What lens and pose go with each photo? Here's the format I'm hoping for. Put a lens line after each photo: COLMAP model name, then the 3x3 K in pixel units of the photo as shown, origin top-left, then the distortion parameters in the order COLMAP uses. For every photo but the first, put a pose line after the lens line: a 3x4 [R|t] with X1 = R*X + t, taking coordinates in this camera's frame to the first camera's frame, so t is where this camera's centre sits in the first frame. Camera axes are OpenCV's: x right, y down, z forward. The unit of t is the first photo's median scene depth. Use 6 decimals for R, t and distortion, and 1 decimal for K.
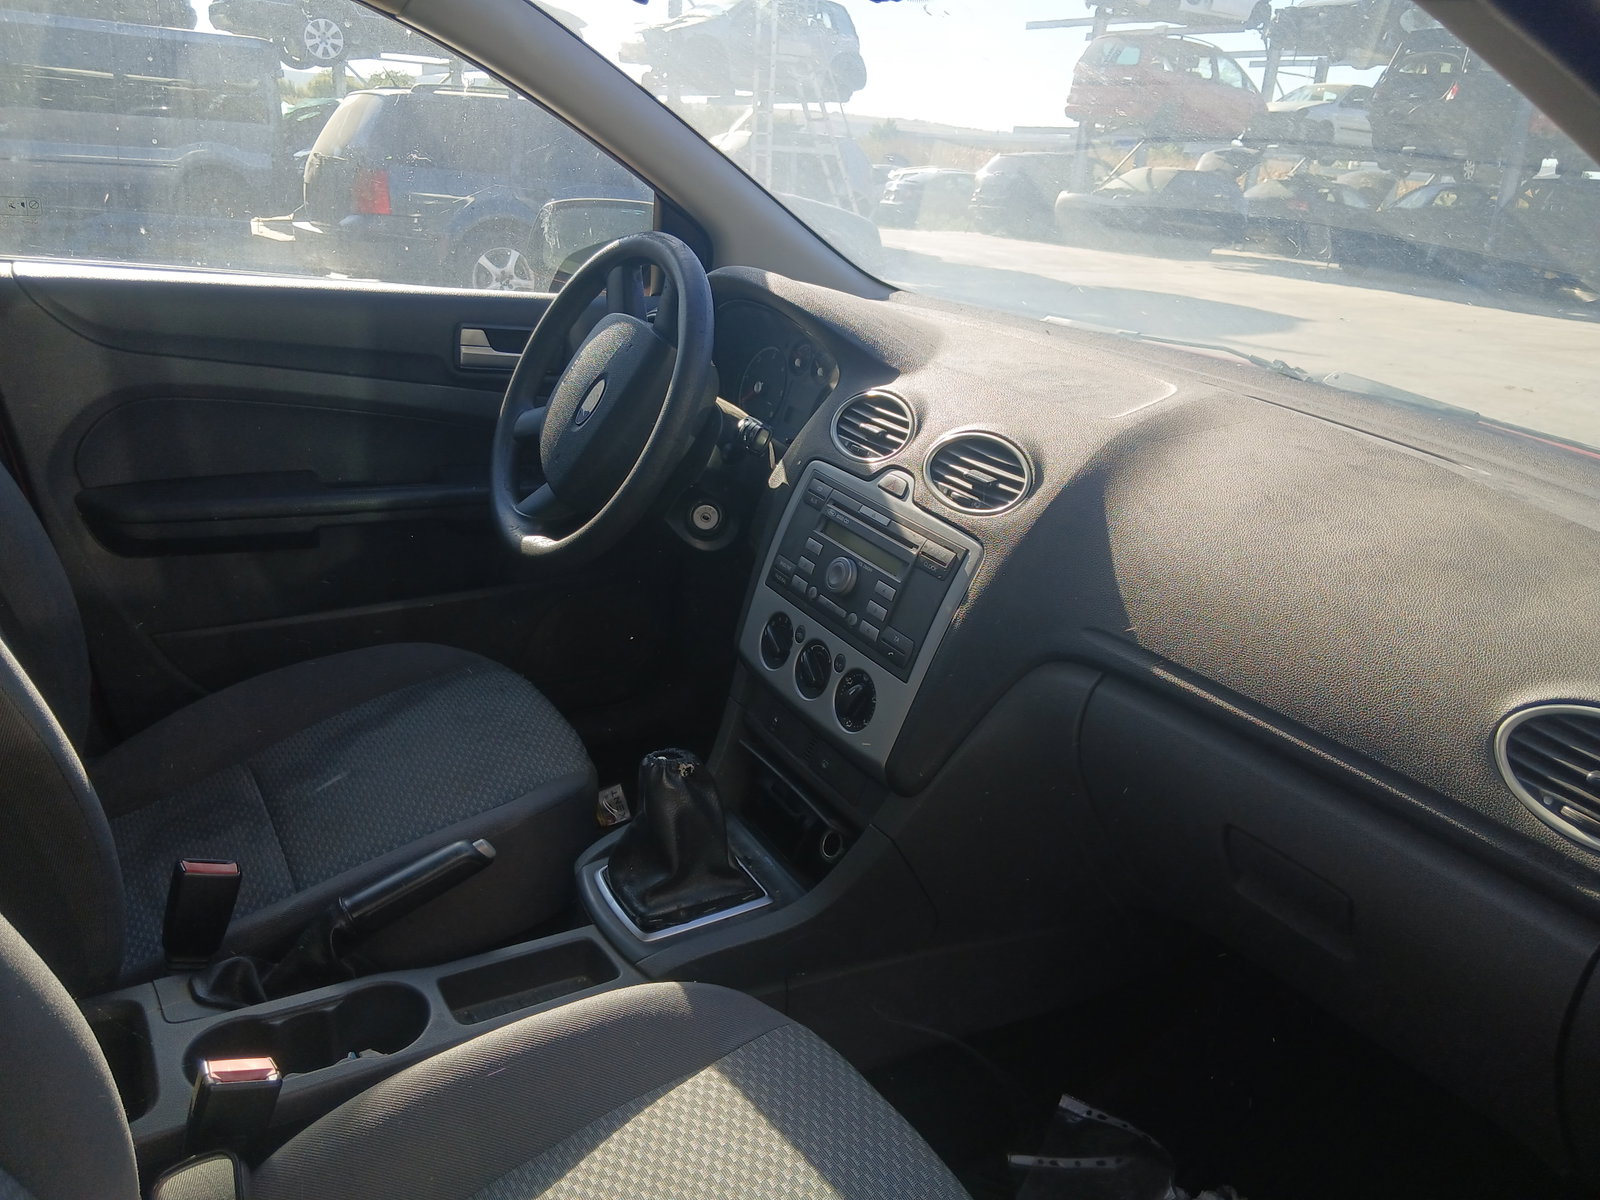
lens RADIAL K [[1203.1, 0, 831.4], [0, 1203.1, 601.7], [0, 0, 1]] dist [0.002059, 0.000364]
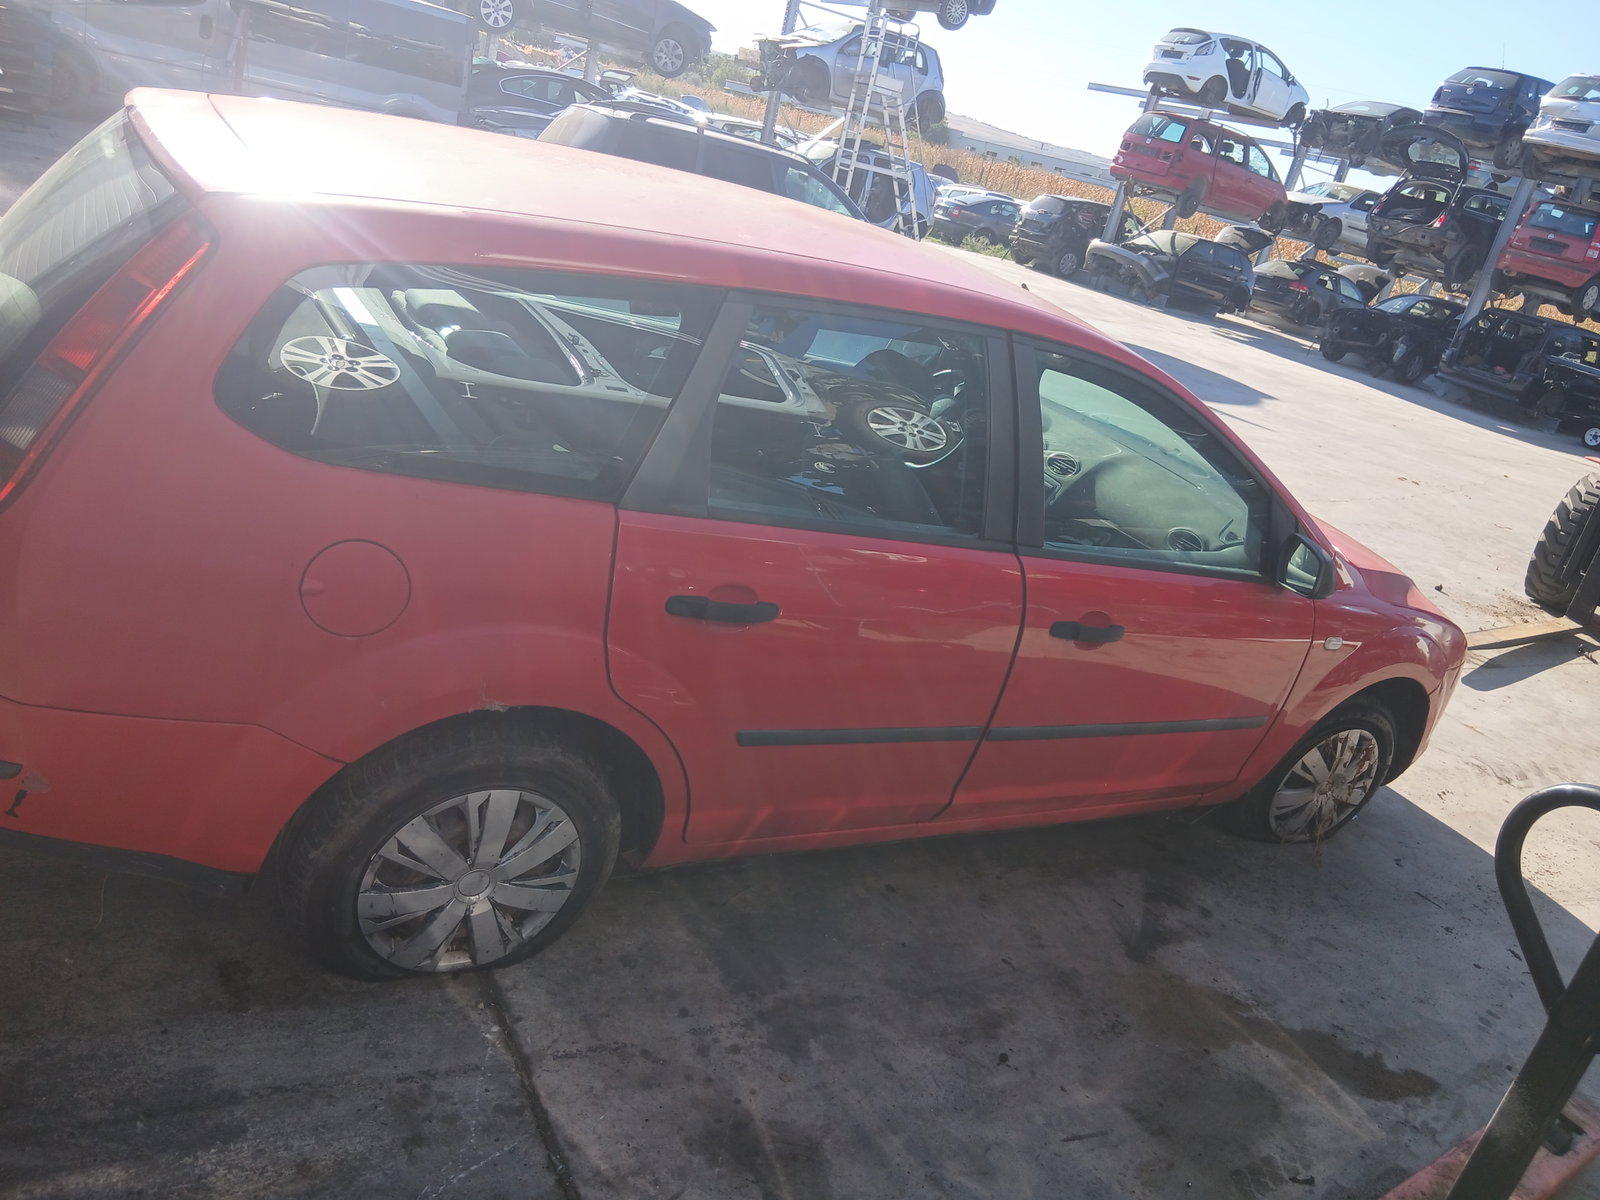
lens RADIAL K [[1214.9, 0, 800.0], [0, 1214.9, 600.0], [0, 0, 1]] dist [-0.012009, -0.008493]
pose [[0.985027, 0.172163, 0.009035, -0.031870], [-0.172301, 0.984886, 0.017646, 0.018711], [-0.005860, -0.018938, 0.999803, -0.136709]]
